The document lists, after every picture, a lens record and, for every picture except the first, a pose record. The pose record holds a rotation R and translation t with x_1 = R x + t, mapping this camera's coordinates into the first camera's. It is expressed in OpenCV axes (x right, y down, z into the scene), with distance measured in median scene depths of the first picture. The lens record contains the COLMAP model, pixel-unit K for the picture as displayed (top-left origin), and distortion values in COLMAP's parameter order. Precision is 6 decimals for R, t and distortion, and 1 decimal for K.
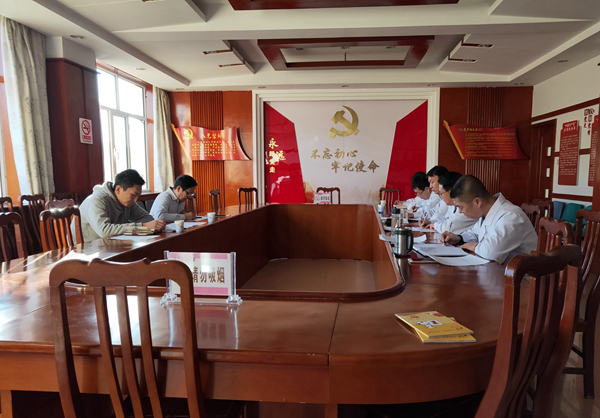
lens RADIAL K [[454.8, 0, 301.1], [0, 454.8, 215.7], [0, 0, 1]] dist [-0.008267, 0.007417]
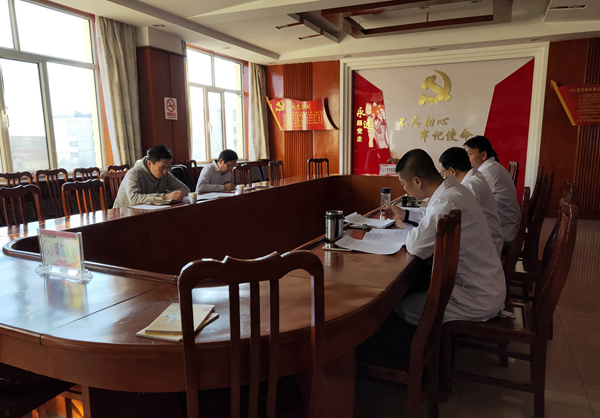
lens RADIAL K [[445.4, 0, 290.2], [0, 445.4, 209.0], [0, 0, 1]] dist [-0.048640, 0.076109]
pose [[0.941168, 0.043895, -0.335076, 0.153131], [-0.022293, 0.997433, 0.068046, -0.013627], [0.337203, -0.056573, 0.939731, 0.032080]]
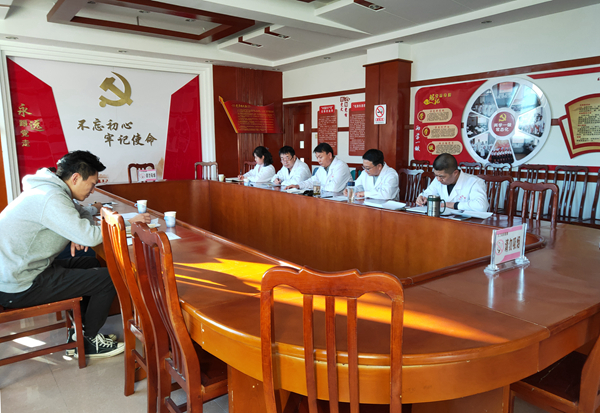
lens RADIAL K [[453.8, 0, 300.0], [0, 453.8, 206.5], [0, 0, 1]] dist [0.010367, 0.007815]
pose [[0.733568, -0.100870, 0.672089, -0.318983], [0.067021, 0.994841, 0.076159, -0.022045], [-0.676303, -0.010823, 0.736544, 0.088048]]
